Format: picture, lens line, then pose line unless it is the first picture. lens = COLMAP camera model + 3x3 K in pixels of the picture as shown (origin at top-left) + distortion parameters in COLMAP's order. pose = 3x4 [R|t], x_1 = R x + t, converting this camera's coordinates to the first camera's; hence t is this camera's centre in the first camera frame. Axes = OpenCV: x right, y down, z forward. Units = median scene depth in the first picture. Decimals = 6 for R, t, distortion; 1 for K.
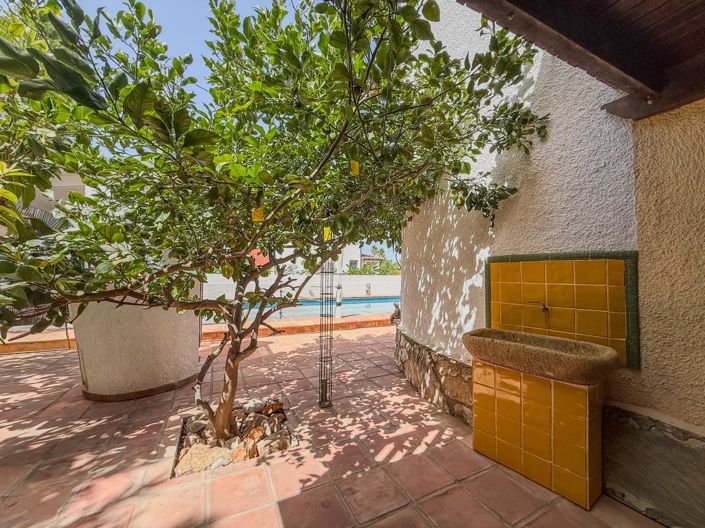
lens RADIAL K [[279.9, 0, 352.4], [0, 279.9, 265.3], [0, 0, 1]] dist [-0.003074, -0.000311]
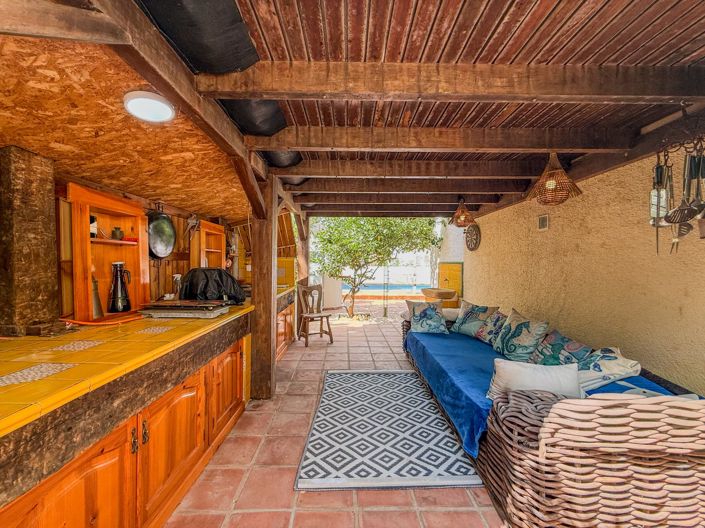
lens RADIAL K [[279.9, 0, 350.1], [0, 279.9, 265.1], [0, 0, 1]] dist [-0.003074, -0.000311]
pose [[0.908073, 0.003749, -0.418795, 0.804346], [0.013031, 0.999223, 0.037202, -0.106046], [0.418609, -0.039239, 0.907318, -1.739392]]
